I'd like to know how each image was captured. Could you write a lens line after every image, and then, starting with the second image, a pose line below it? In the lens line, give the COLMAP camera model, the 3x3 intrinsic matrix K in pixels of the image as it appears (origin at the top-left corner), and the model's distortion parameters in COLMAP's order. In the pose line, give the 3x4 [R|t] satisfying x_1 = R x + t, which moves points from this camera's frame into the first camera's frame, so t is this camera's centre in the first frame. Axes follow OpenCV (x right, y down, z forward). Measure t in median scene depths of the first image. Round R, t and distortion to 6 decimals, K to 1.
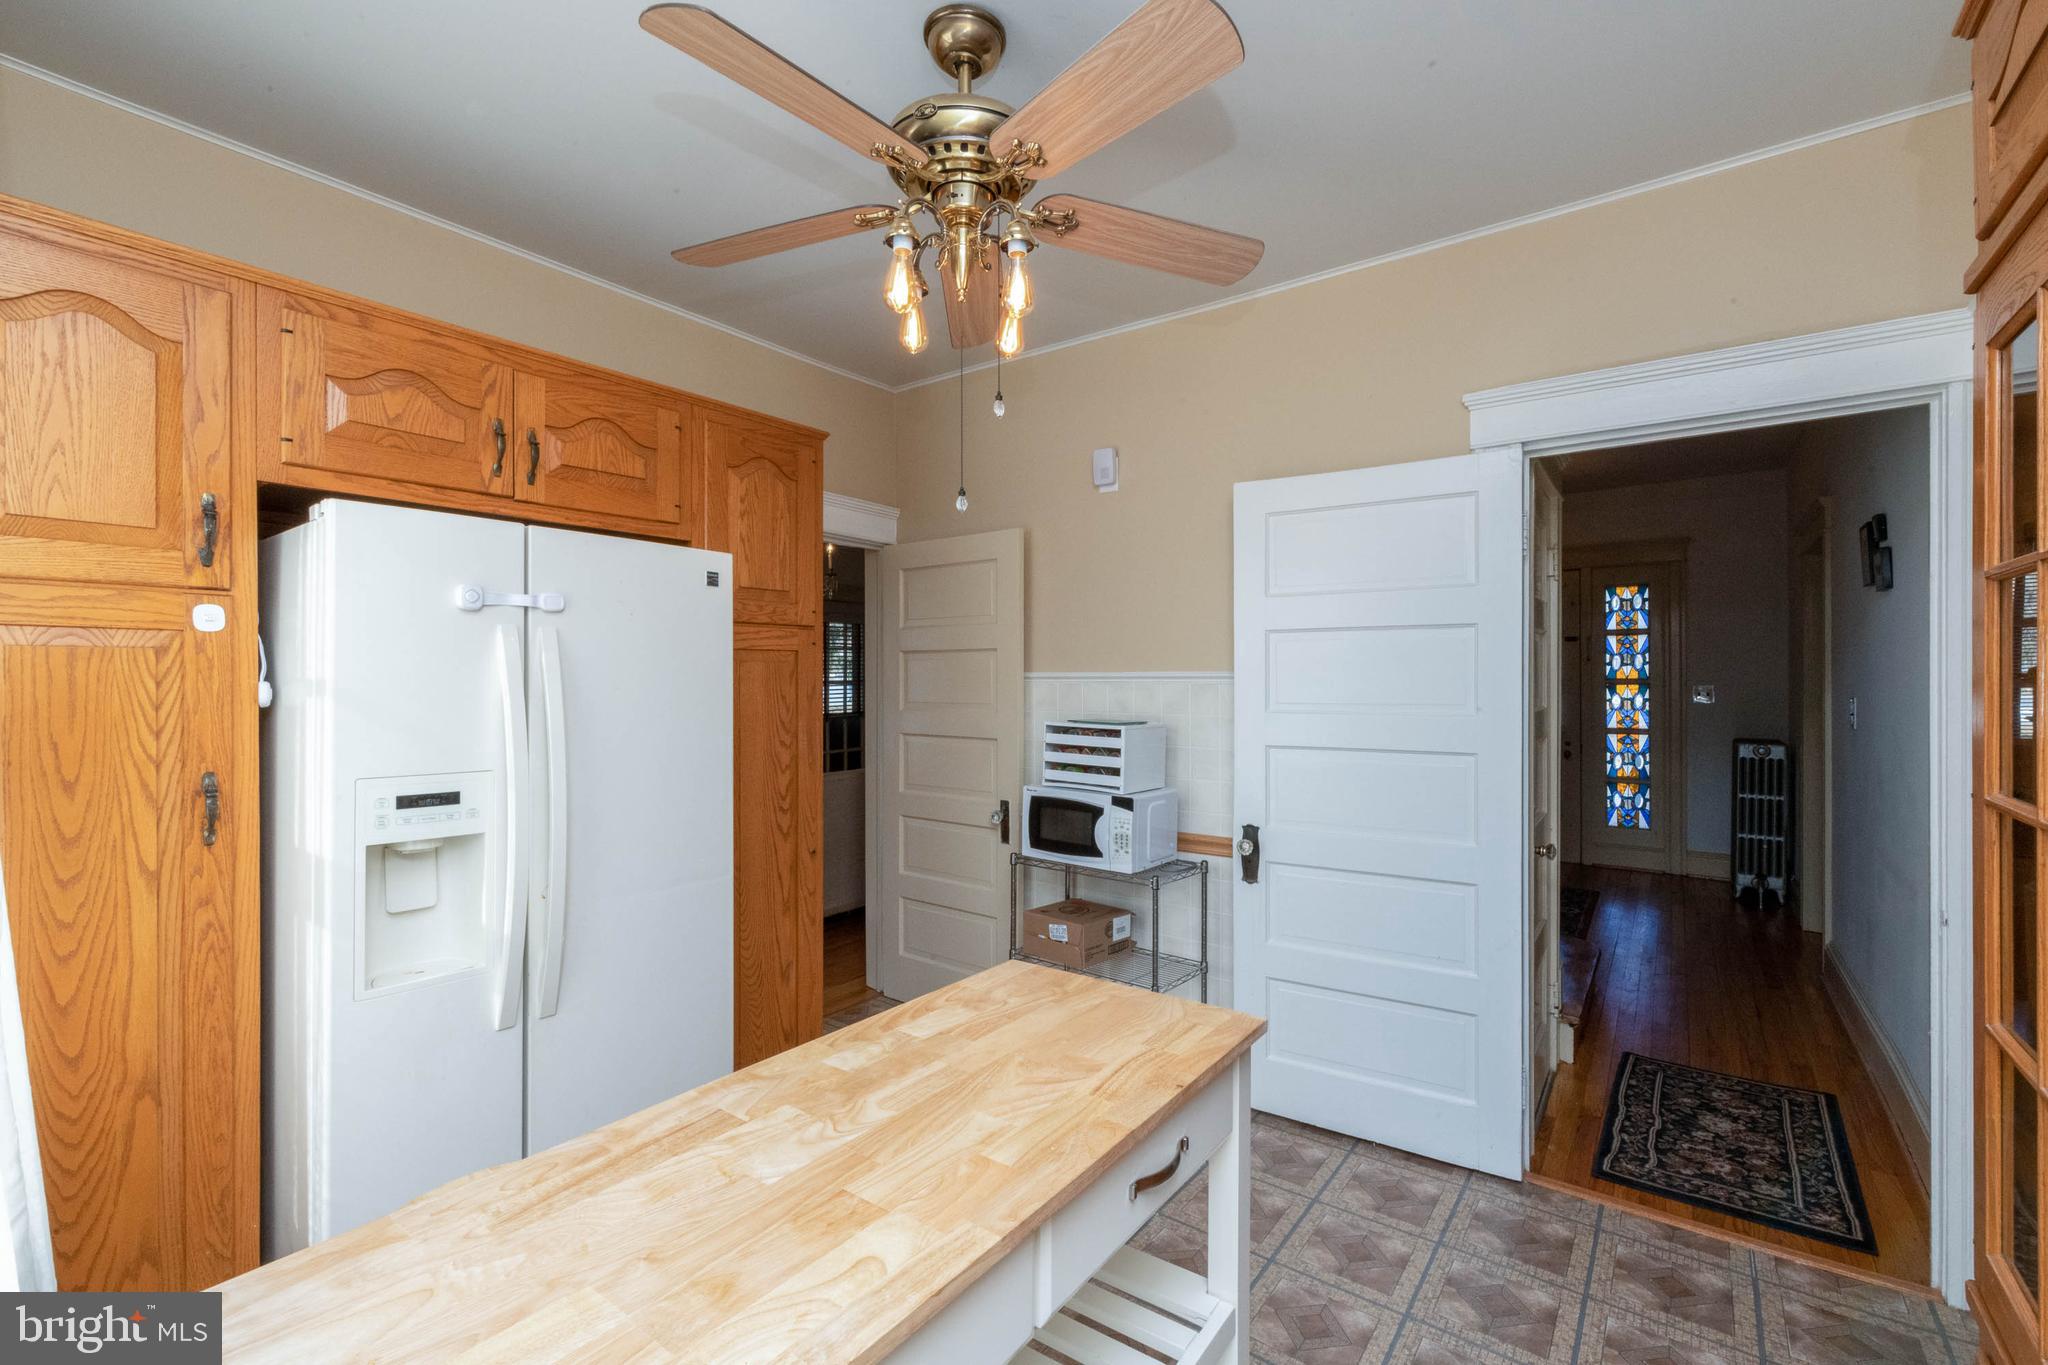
lens RADIAL K [[887.7, 0, 1034.0], [0, 887.7, 677.8], [0, 0, 1]] dist [0.001027, 0.000791]
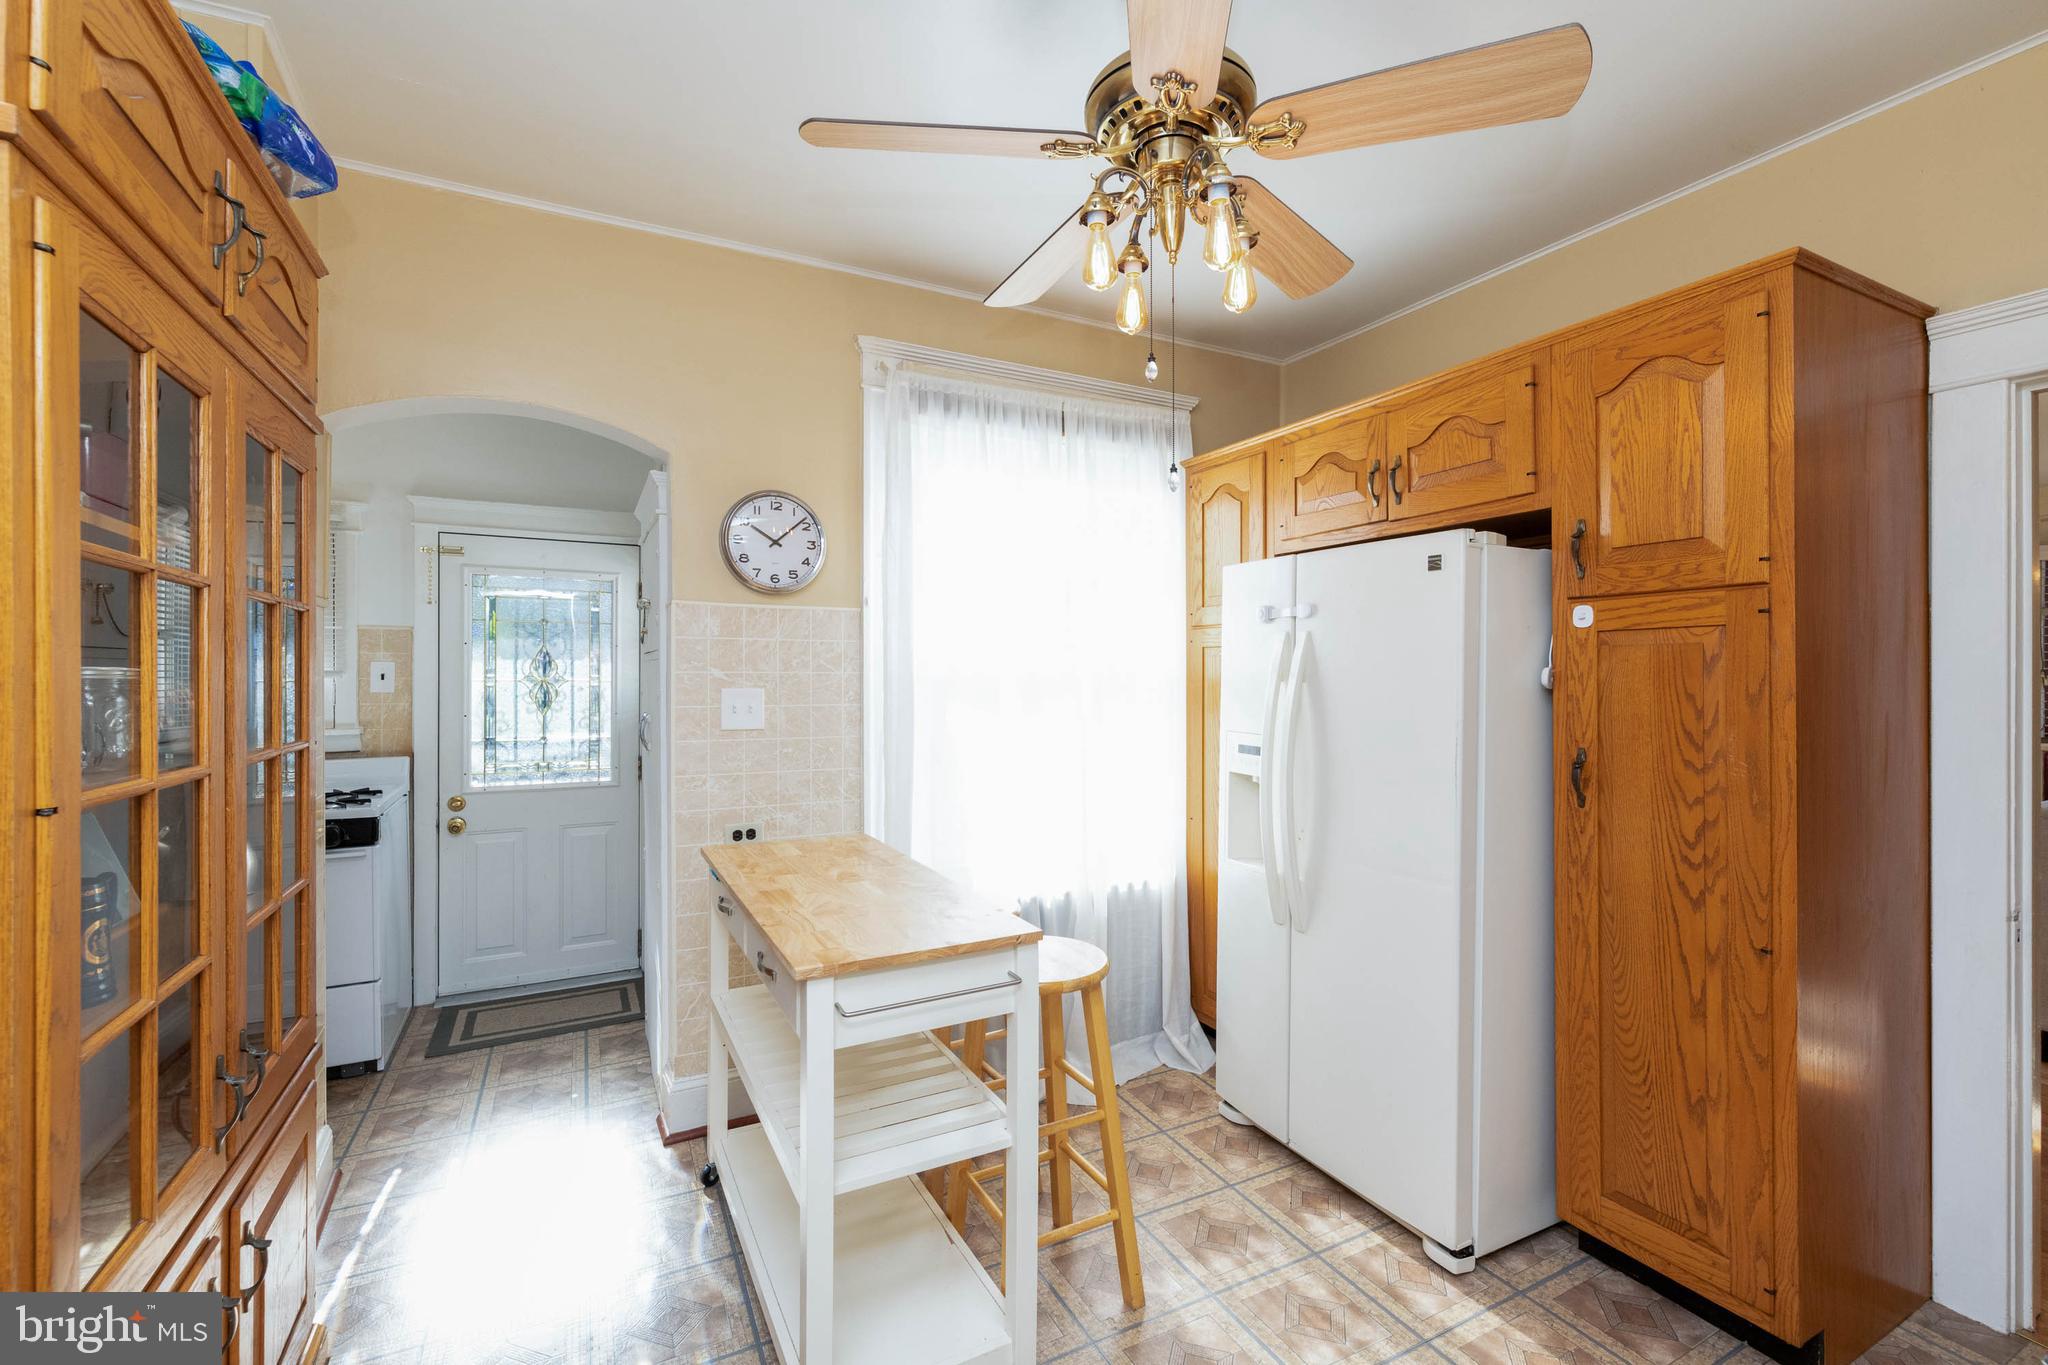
lens RADIAL K [[887.7, 0, 1031.7], [0, 887.7, 684.3], [0, 0, 1]] dist [0.001027, 0.000791]
pose [[-0.450069, 0.007489, -0.892963, 0.545442], [0.000446, 0.999967, 0.008161, 0.007275], [0.892994, 0.003275, -0.450057, 0.857956]]
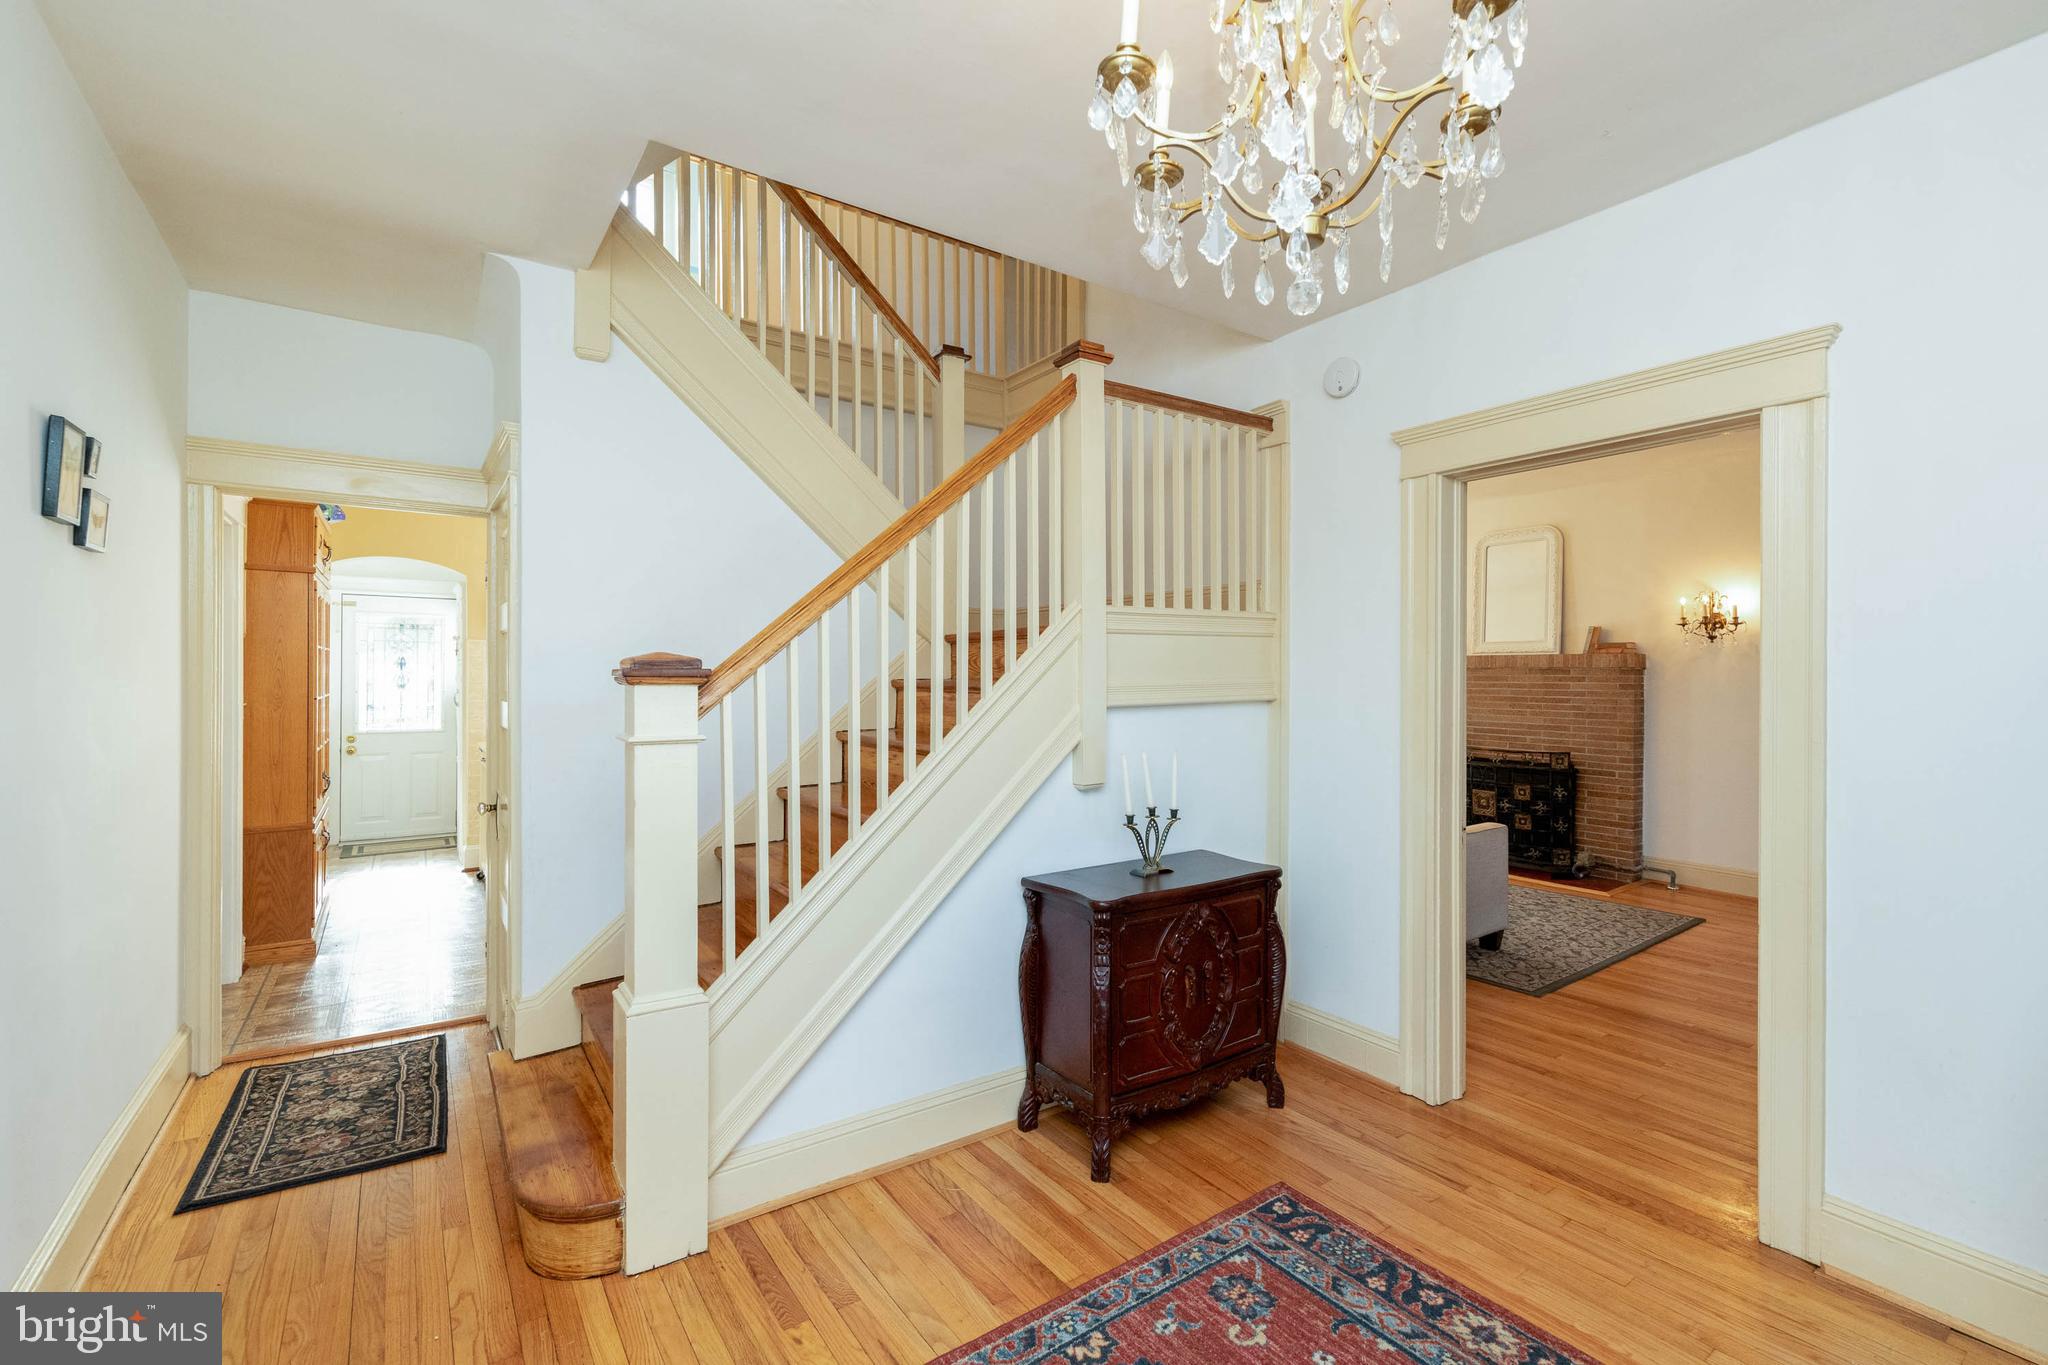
lens RADIAL K [[887.7, 0, 1025.0], [0, 887.7, 675.6], [0, 0, 1]] dist [0.001027, 0.000791]
pose [[-0.323549, 0.008015, -0.946178, 1.423836], [-0.001721, 0.999957, 0.009059, -0.005660], [0.946210, 0.004560, -0.323521, 1.996750]]
